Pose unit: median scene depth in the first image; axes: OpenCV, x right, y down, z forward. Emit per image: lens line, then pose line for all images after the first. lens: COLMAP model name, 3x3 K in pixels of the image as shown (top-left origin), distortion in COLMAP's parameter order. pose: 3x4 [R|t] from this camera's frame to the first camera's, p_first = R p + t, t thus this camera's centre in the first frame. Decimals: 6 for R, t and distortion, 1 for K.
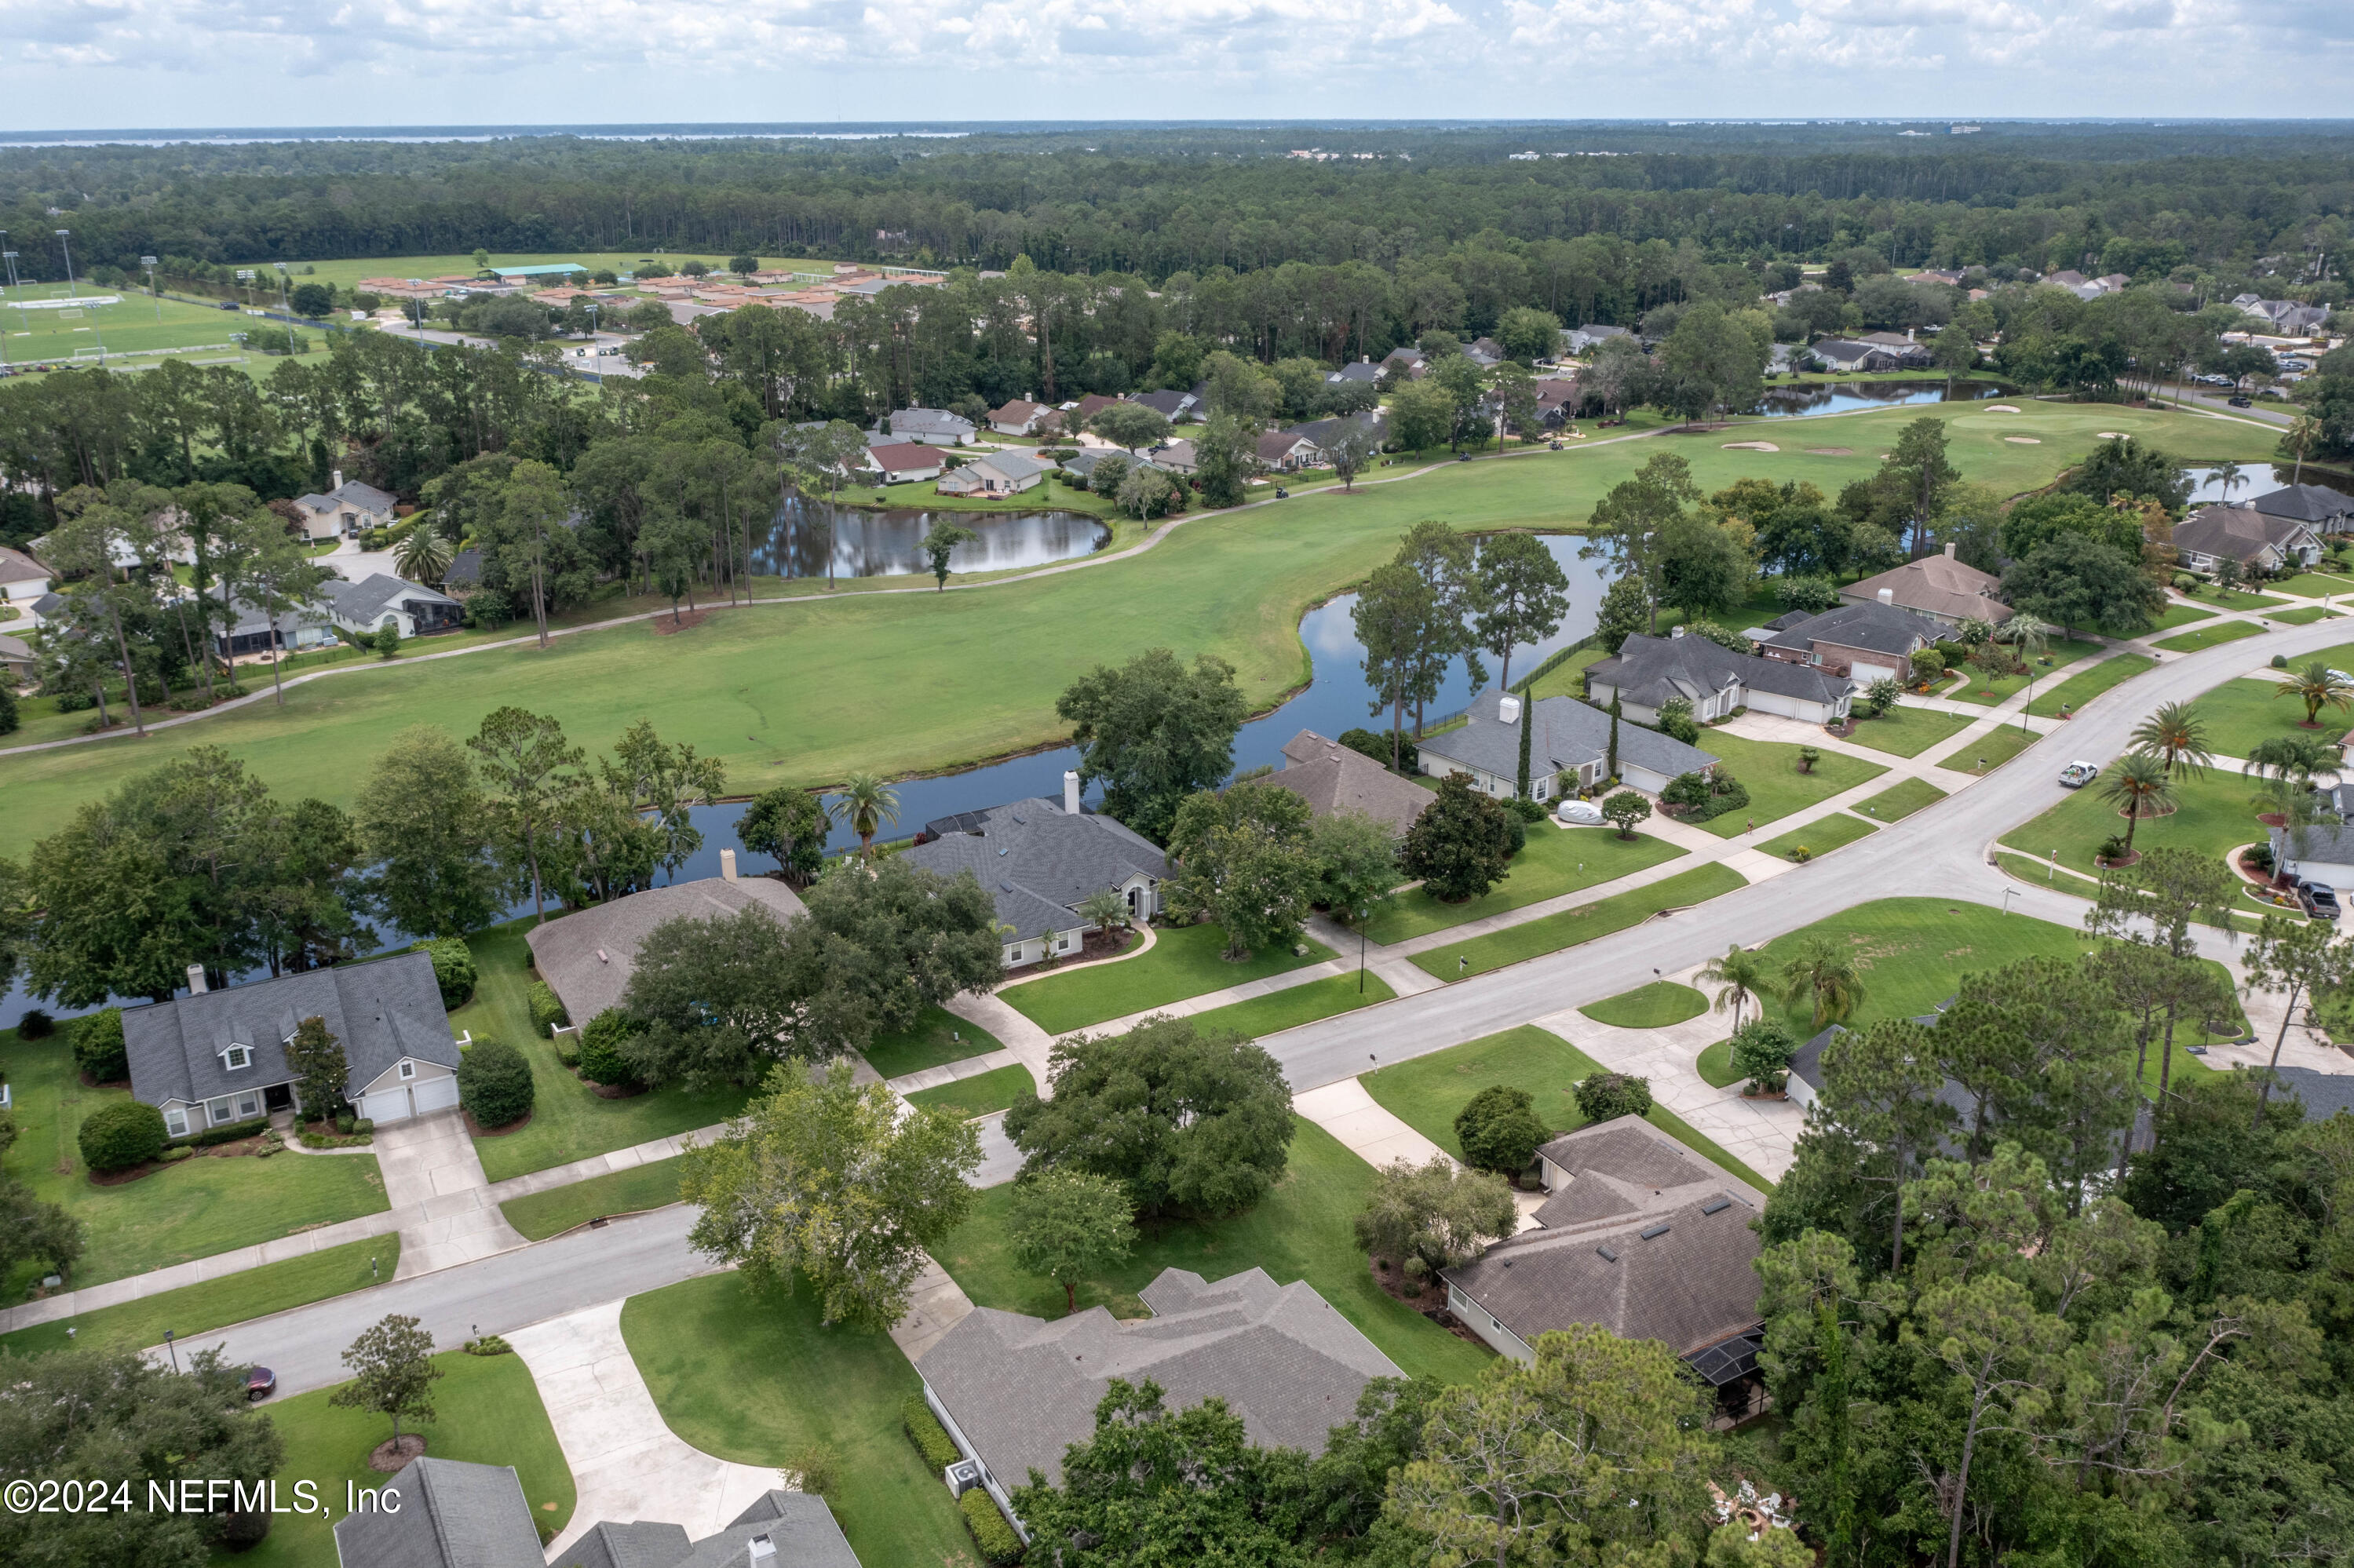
lens RADIAL K [[1853.1, 0, 1168.3], [0, 1853.1, 785.2], [0, 0, 1]] dist [-0.010473, 0.006885]
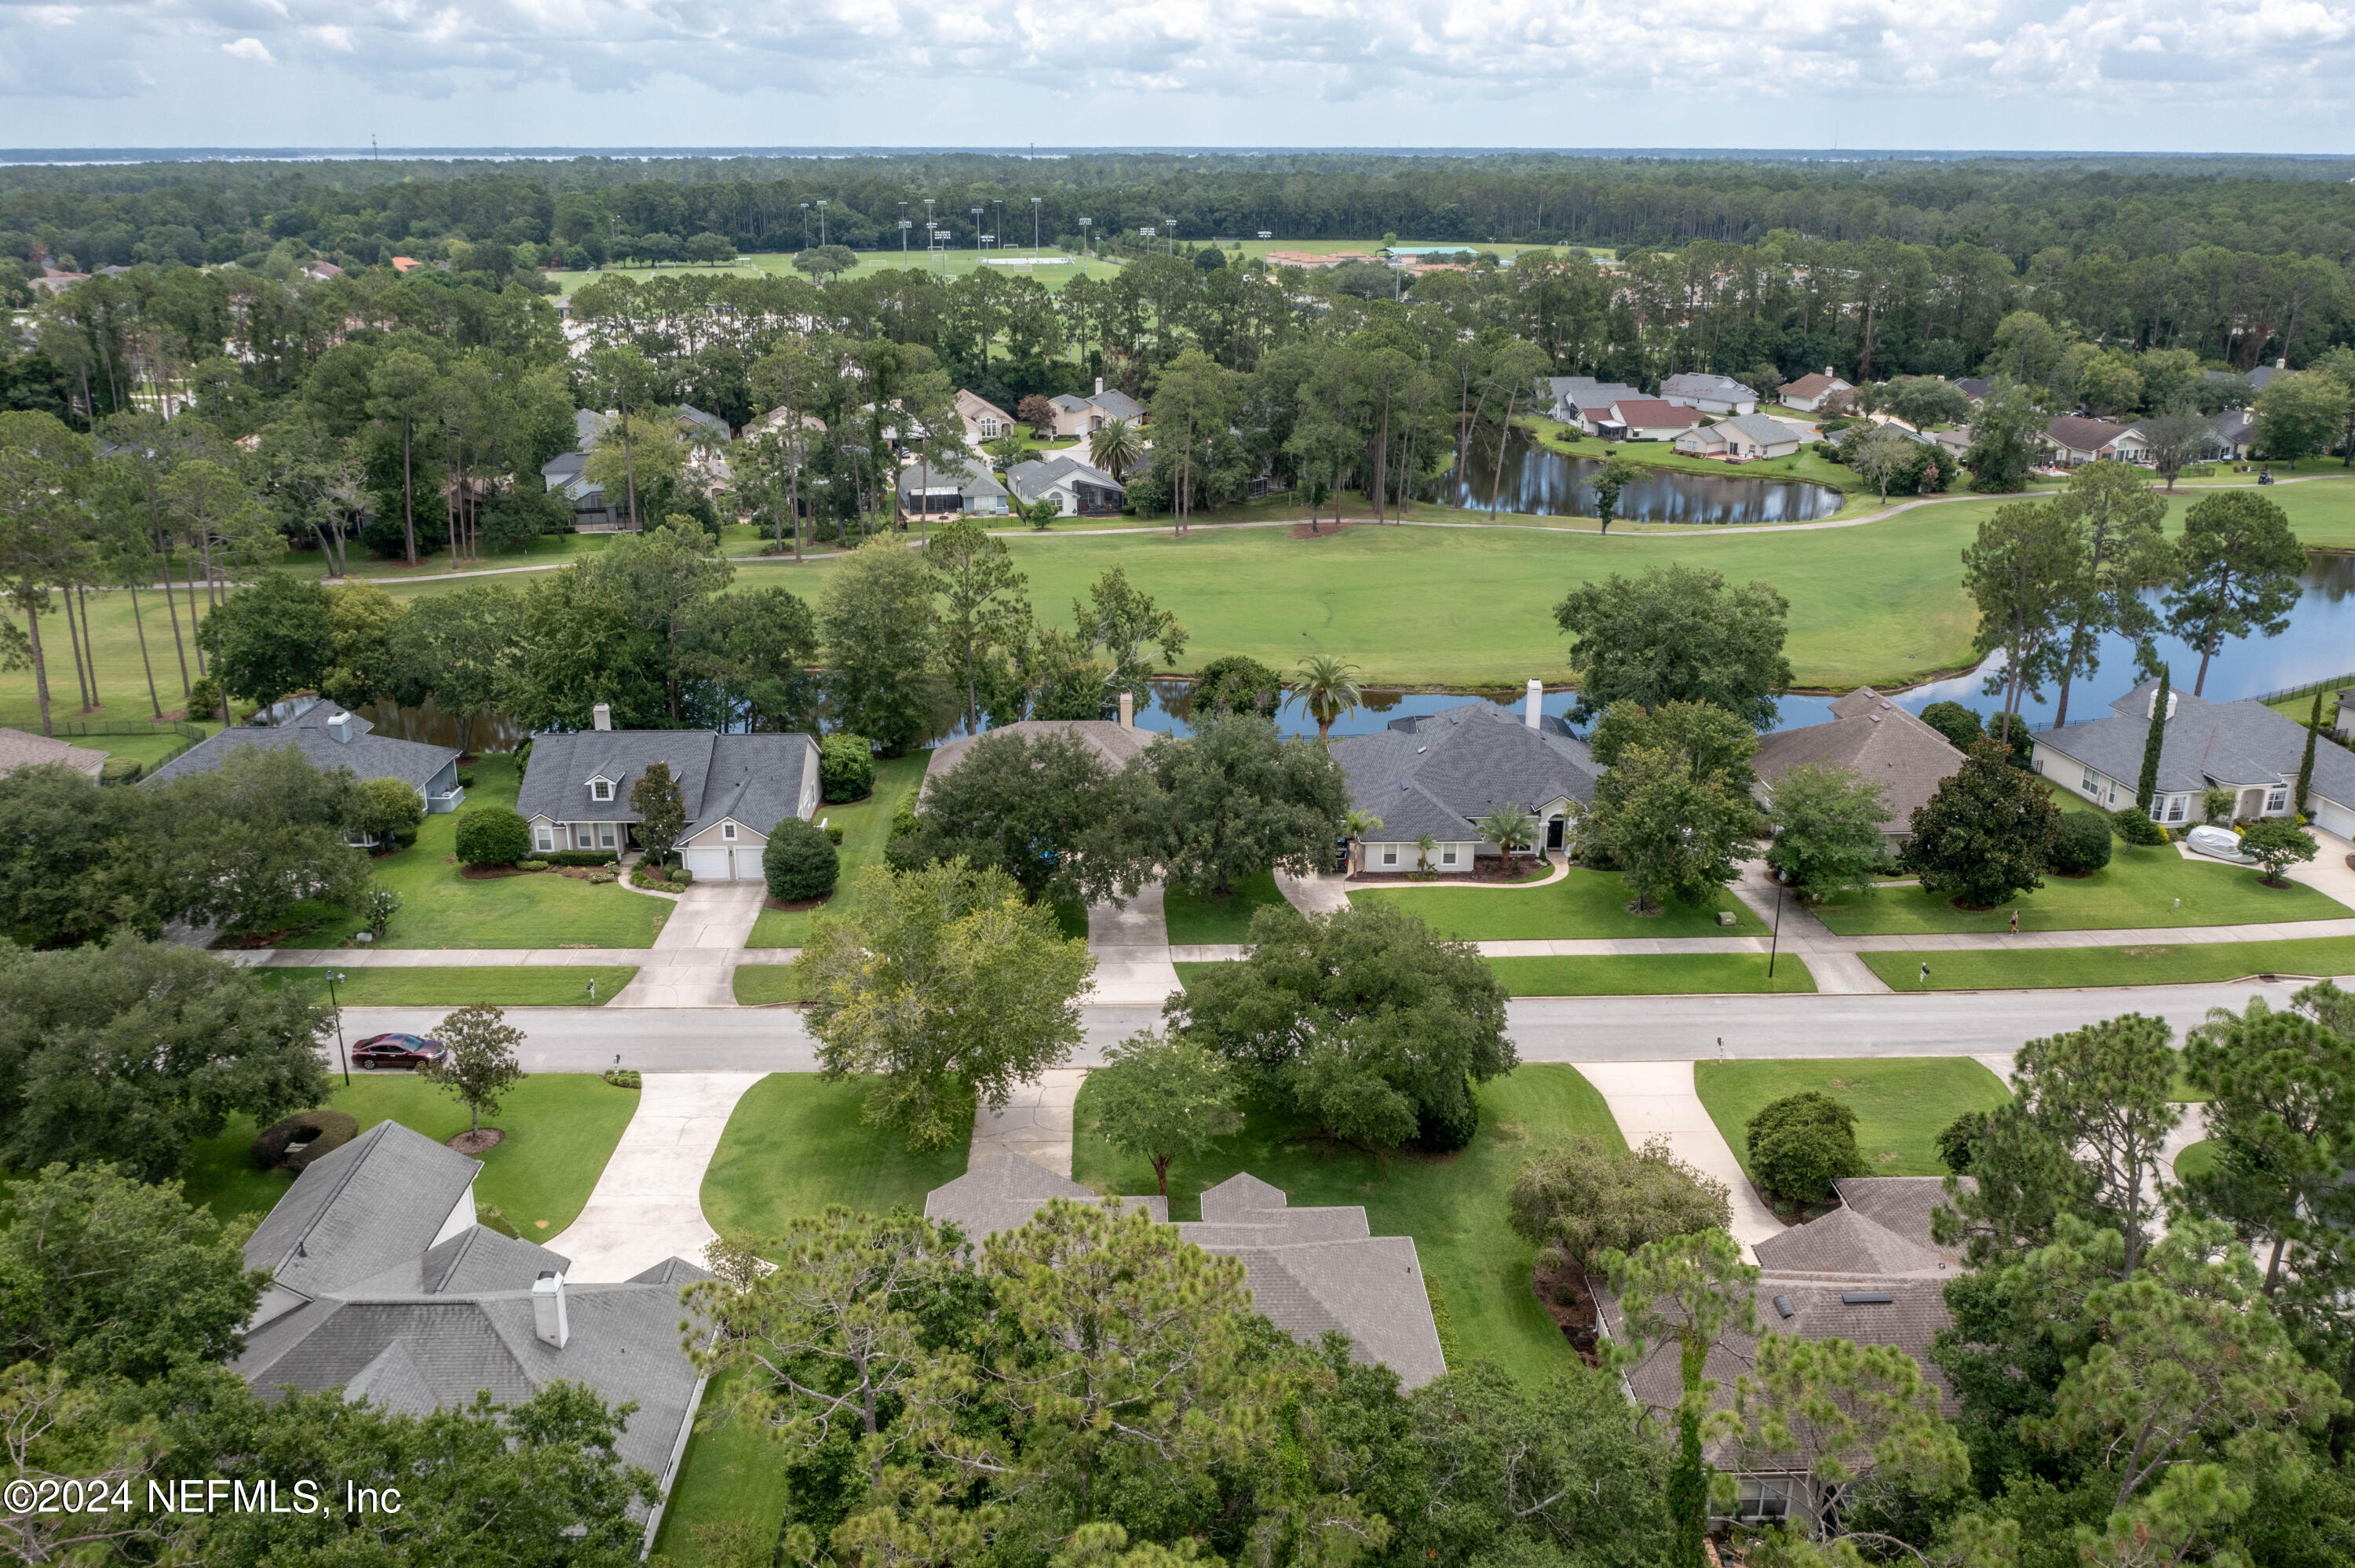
lens RADIAL K [[1856.2, 0, 1177.5], [0, 1856.2, 784.0], [0, 0, 1]] dist [-0.019546, 0.010999]
pose [[0.881068, 0.163078, -0.443987, 0.185069], [-0.169058, 0.985252, 0.026400, 0.044133], [0.441744, 0.051799, 0.895644, 0.144822]]
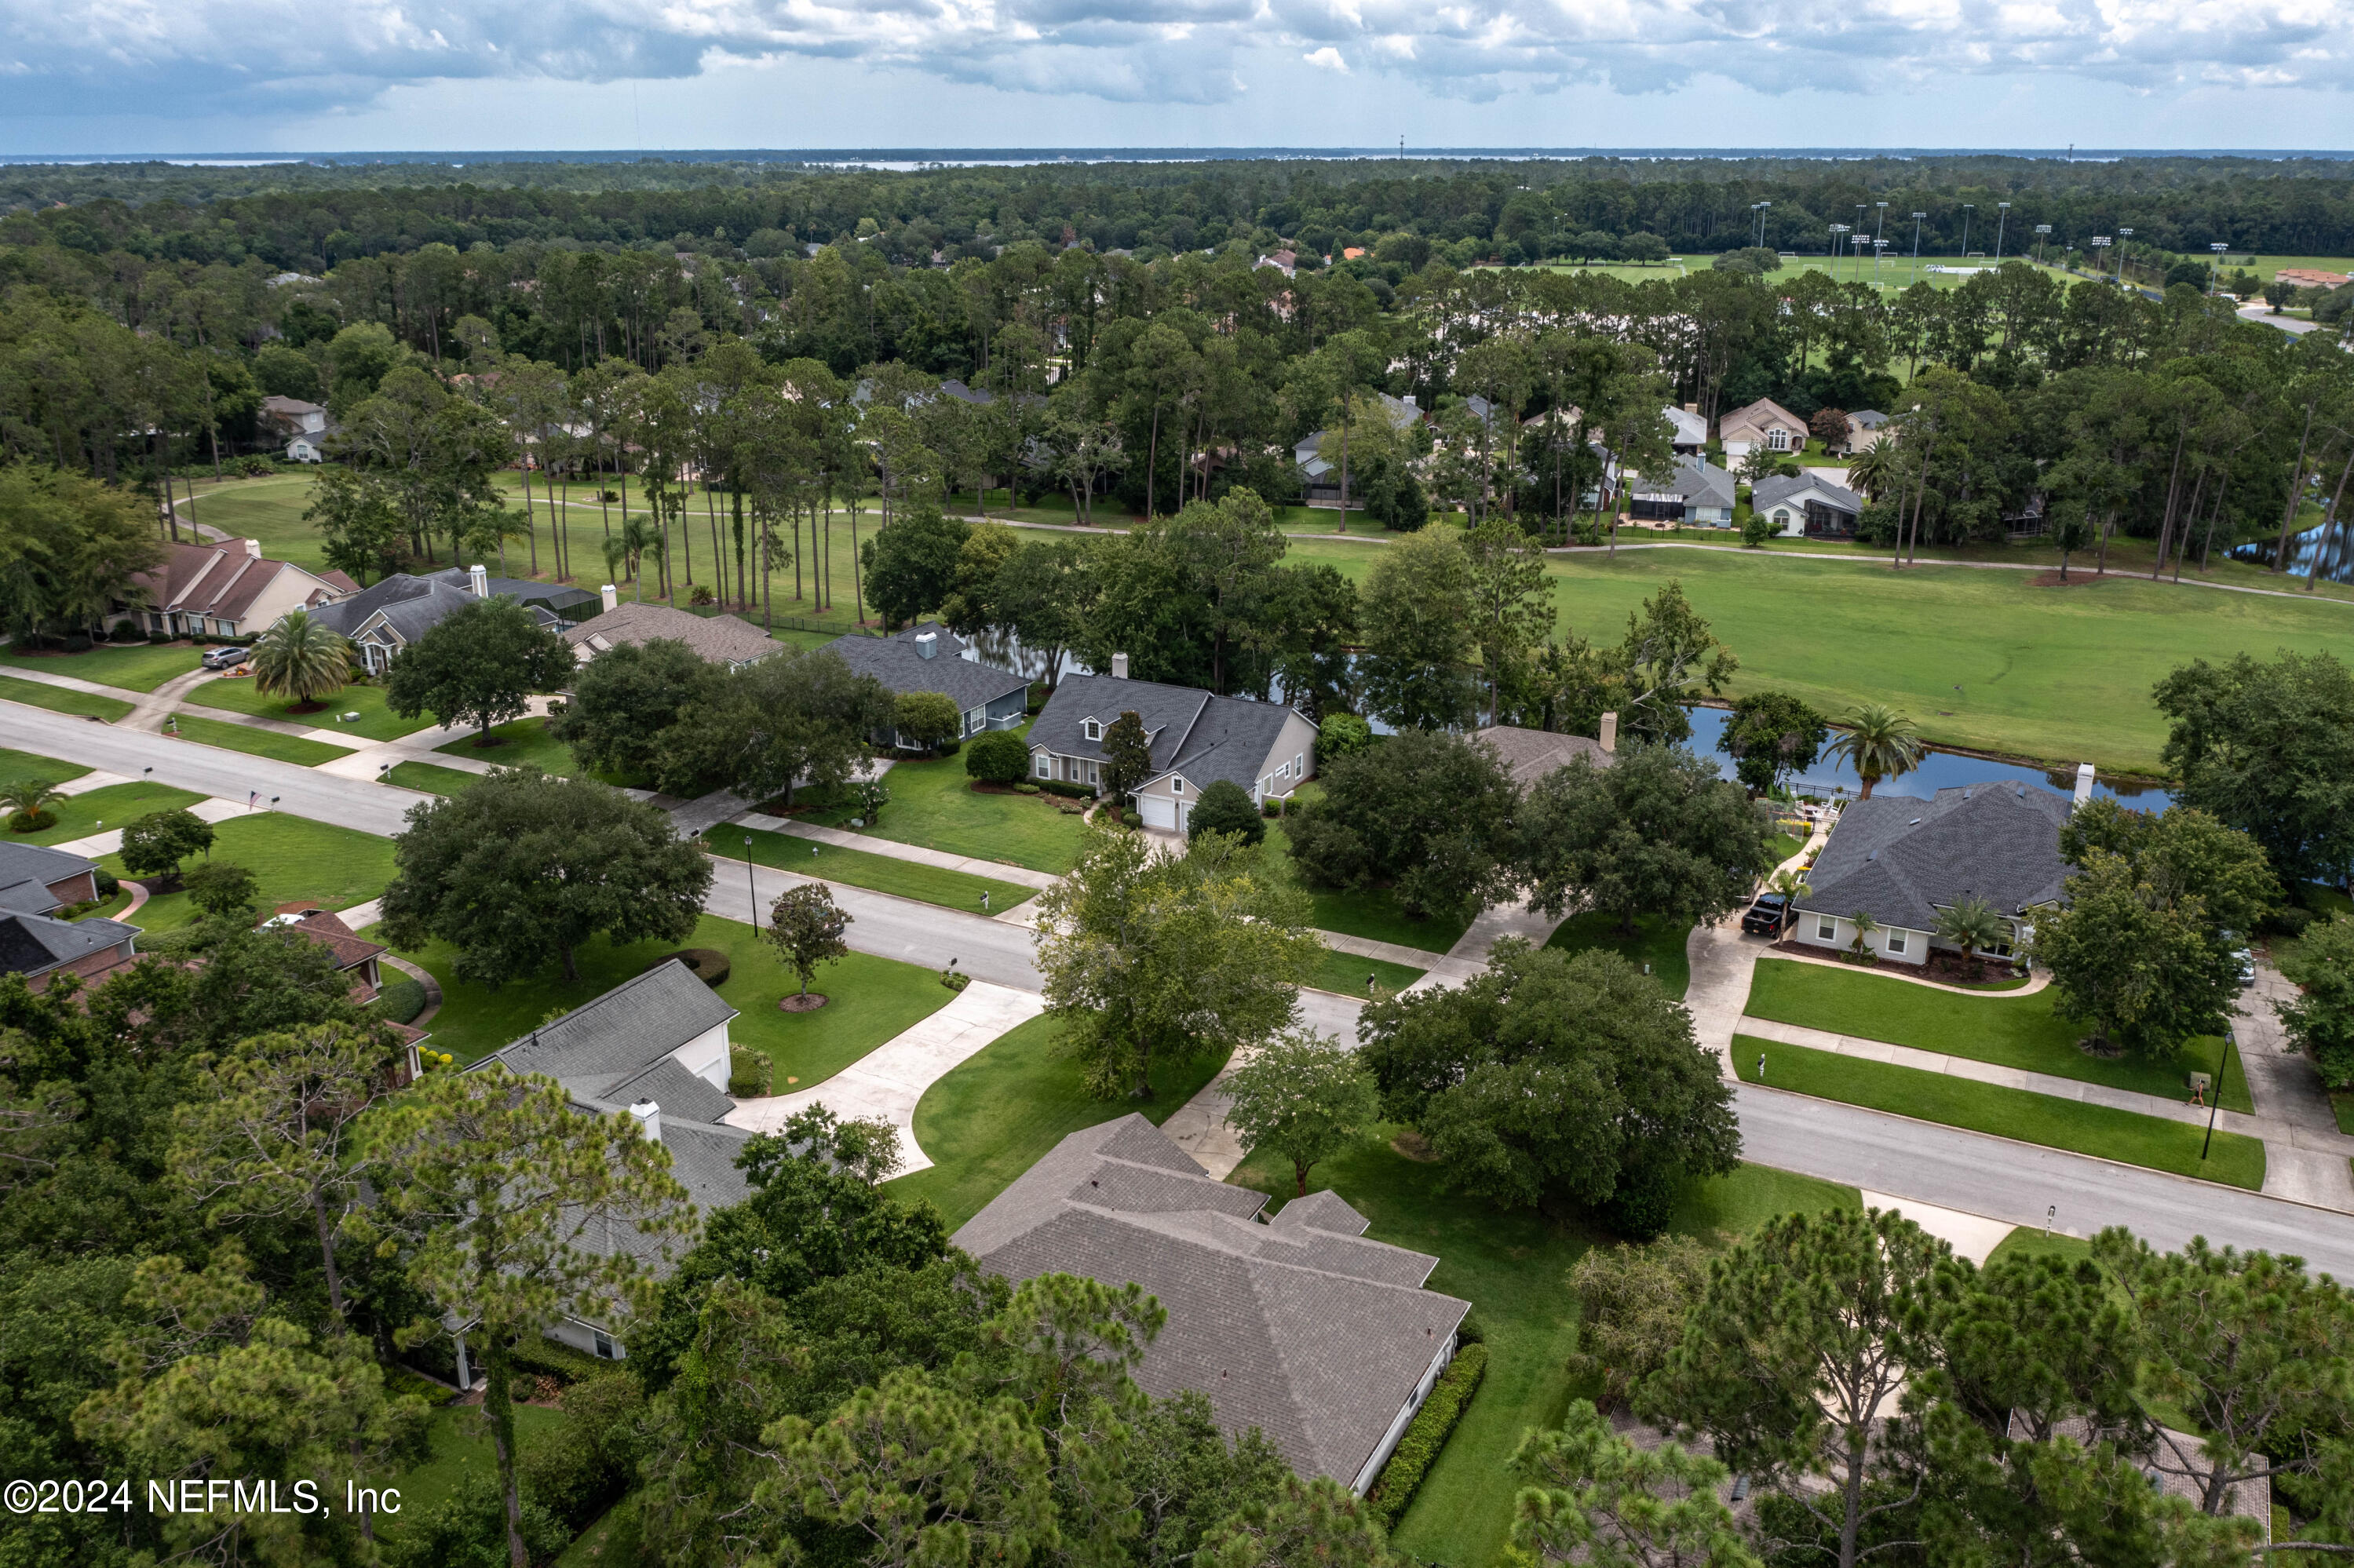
lens RADIAL K [[1856.4, 0, 1177.0], [0, 1856.4, 784.0], [0, 0, 1]] dist [-0.015979, 0.000792]
pose [[0.534865, 0.281727, -0.796586, 0.326778], [-0.290082, 0.946700, 0.140043, 0.002113], [0.793582, 0.156172, 0.588080, 0.270460]]
